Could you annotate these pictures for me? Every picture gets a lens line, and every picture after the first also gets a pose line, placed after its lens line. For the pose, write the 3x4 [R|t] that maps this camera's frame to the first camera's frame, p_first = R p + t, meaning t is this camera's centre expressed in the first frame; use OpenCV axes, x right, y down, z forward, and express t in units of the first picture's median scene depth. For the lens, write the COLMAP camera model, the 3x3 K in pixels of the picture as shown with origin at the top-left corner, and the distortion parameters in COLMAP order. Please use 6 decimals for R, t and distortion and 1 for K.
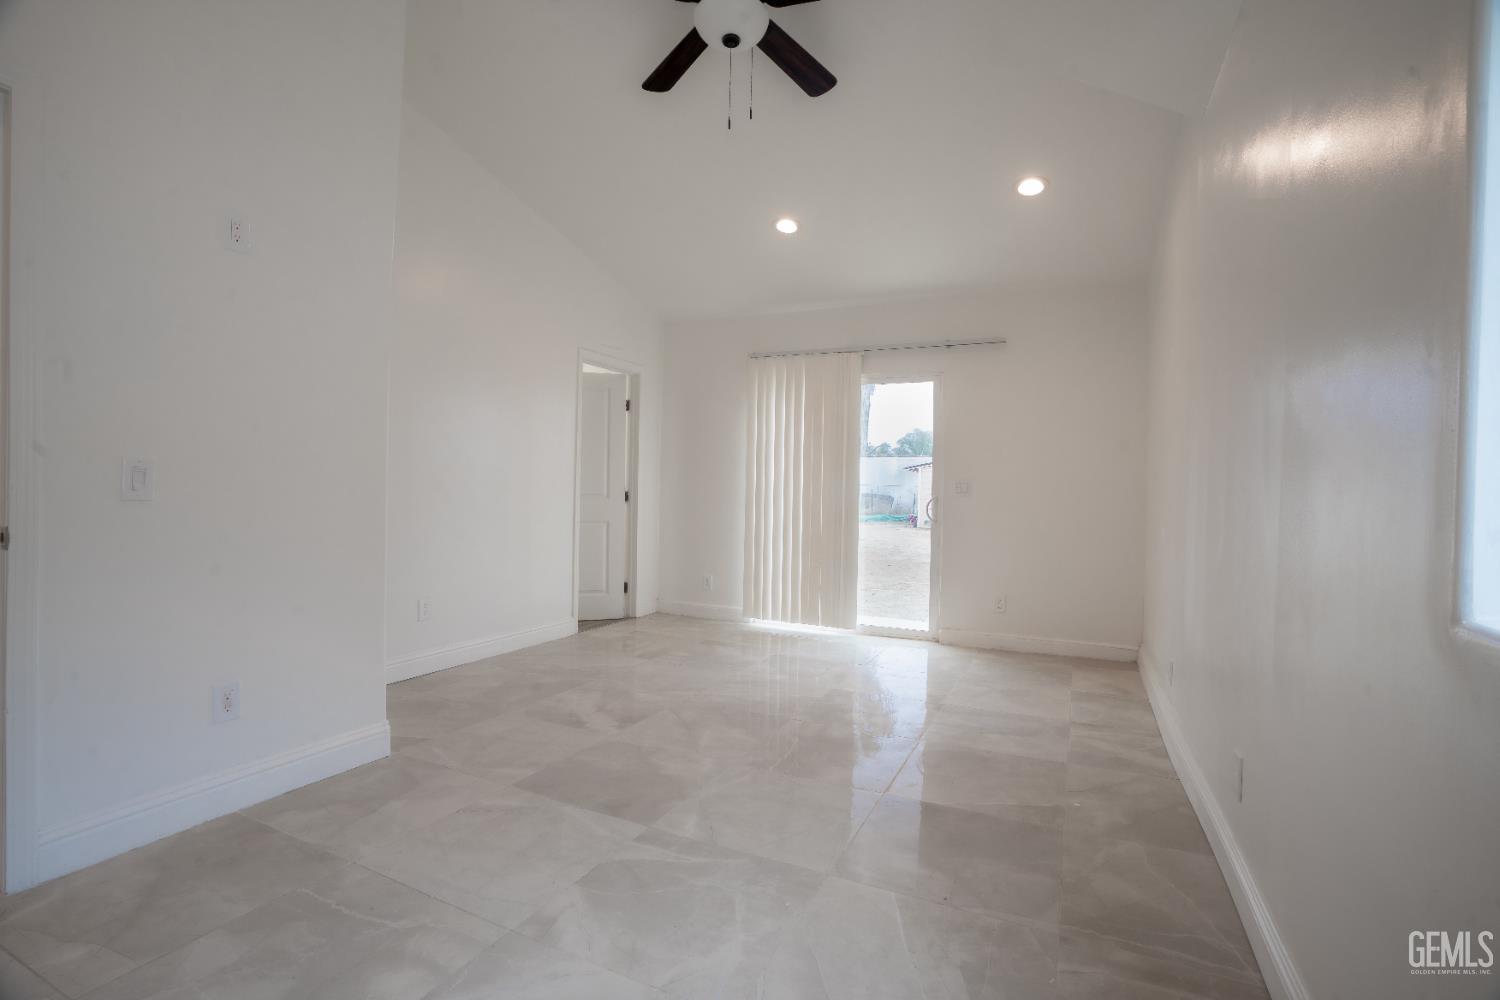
lens RADIAL K [[687.5, 0, 742.8], [0, 687.5, 491.9], [0, 0, 1]] dist [-0.065569, 0.024175]
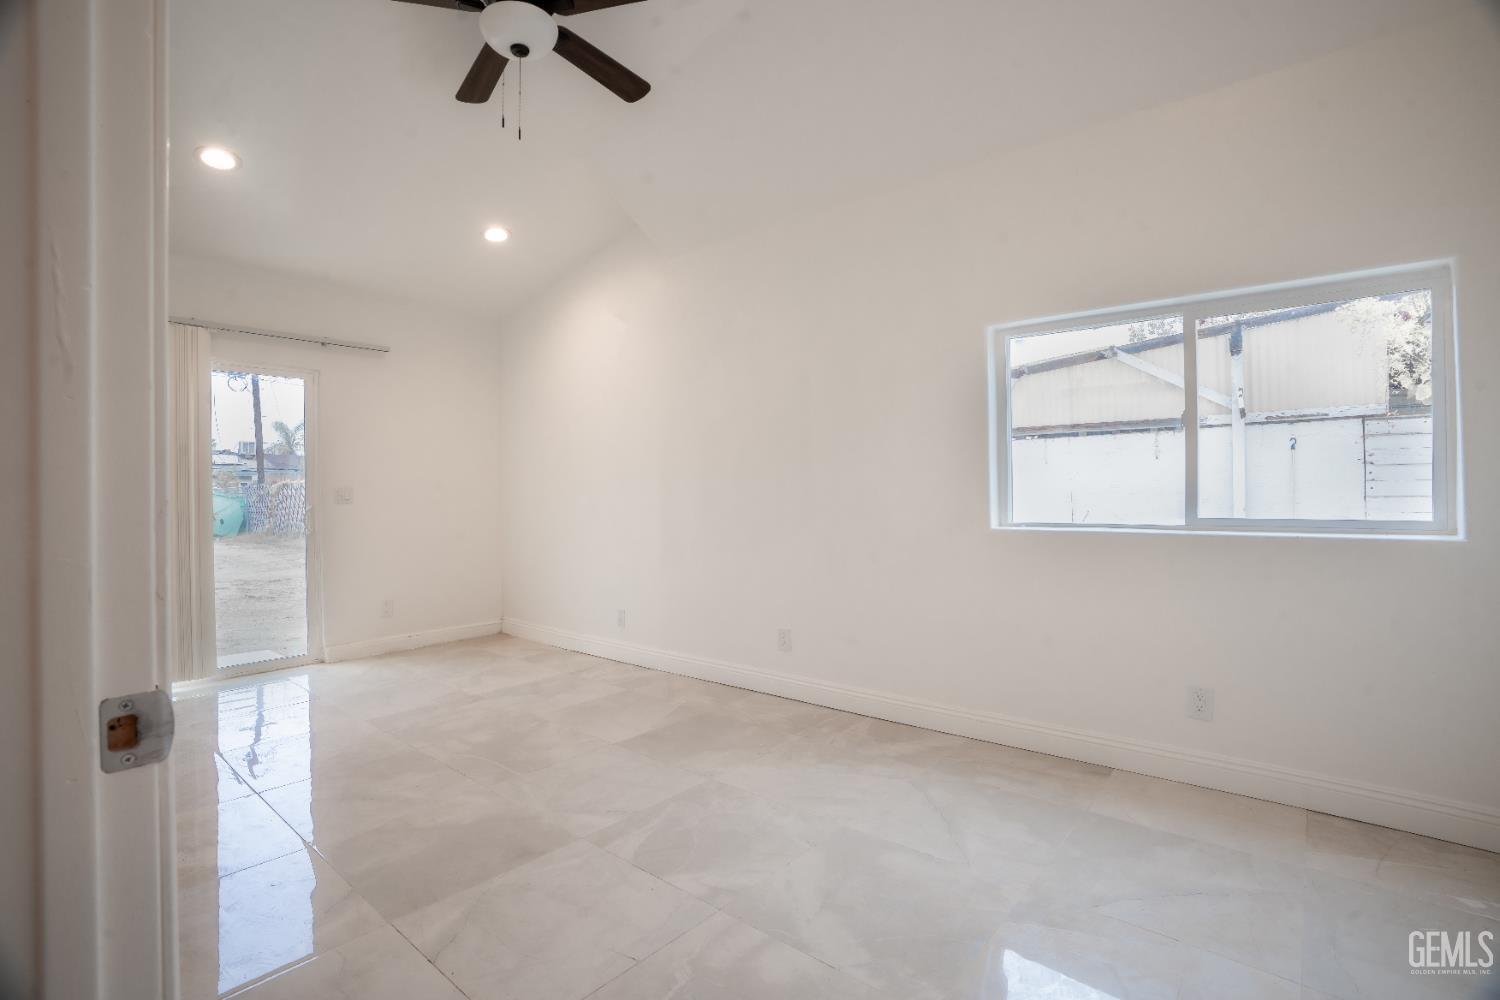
lens RADIAL K [[687.5, 0, 742.8], [0, 687.5, 491.9], [0, 0, 1]] dist [-0.065569, 0.024175]
pose [[0.262648, -0.019939, 0.964686, -0.964963], [0.018255, 0.999710, 0.015693, -0.032498], [-0.964719, 0.013489, 0.262936, 0.459529]]
